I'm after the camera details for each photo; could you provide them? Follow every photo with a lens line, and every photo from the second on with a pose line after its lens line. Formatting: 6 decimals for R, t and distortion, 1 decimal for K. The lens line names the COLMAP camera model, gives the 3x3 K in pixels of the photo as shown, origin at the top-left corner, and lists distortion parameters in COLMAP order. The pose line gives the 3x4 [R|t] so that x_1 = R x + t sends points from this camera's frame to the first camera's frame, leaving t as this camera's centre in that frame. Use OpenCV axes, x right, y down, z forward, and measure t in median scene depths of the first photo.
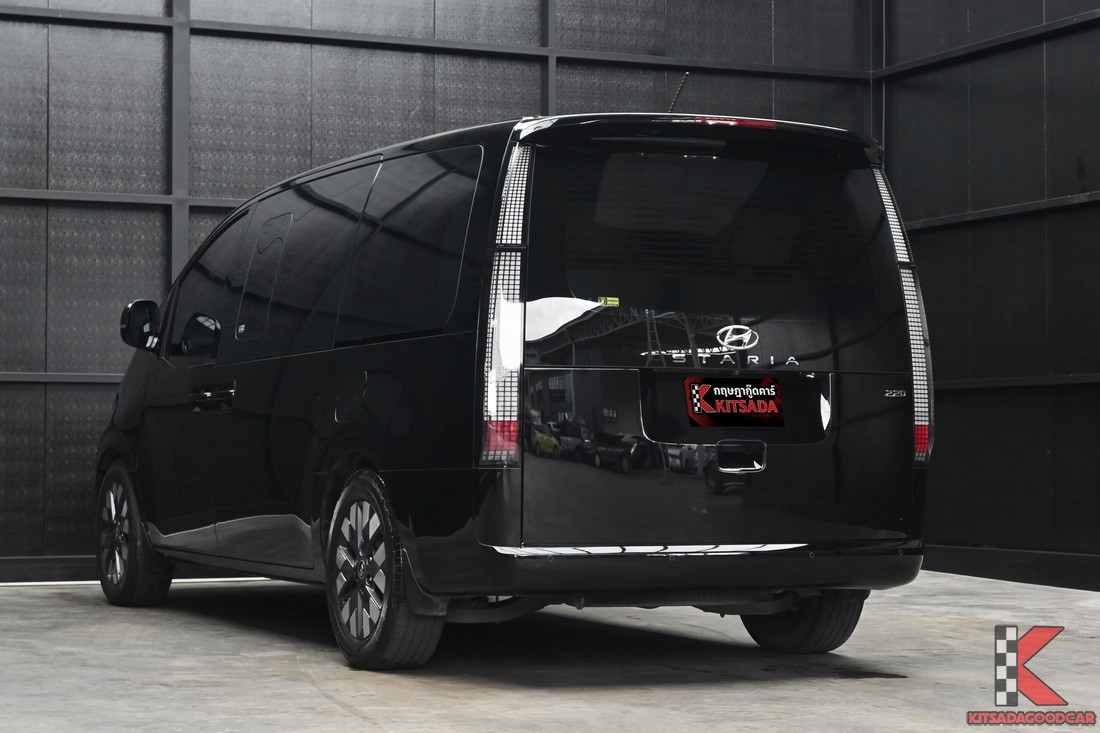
lens RADIAL K [[2376.3, 0, 550.1], [0, 2376.3, 368.0], [0, 0, 1]] dist [-0.105844, 0.000000]
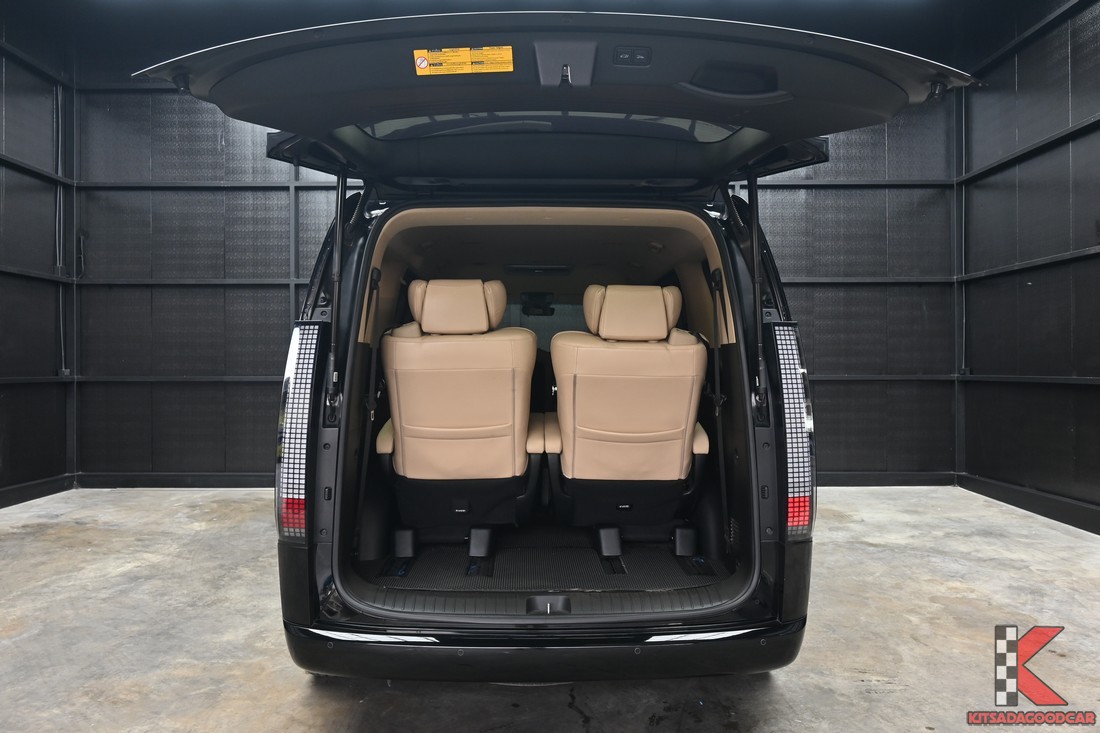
lens RADIAL K [[836.6, 0, 547.6], [0, 836.6, 356.3], [0, 0, 1]] dist [0.011360, 0.002418]
pose [[0.917441, -0.002220, -0.397865, 0.122568], [0.012449, 0.999655, 0.023129, -0.024607], [0.397677, -0.026173, 0.917152, 0.413928]]
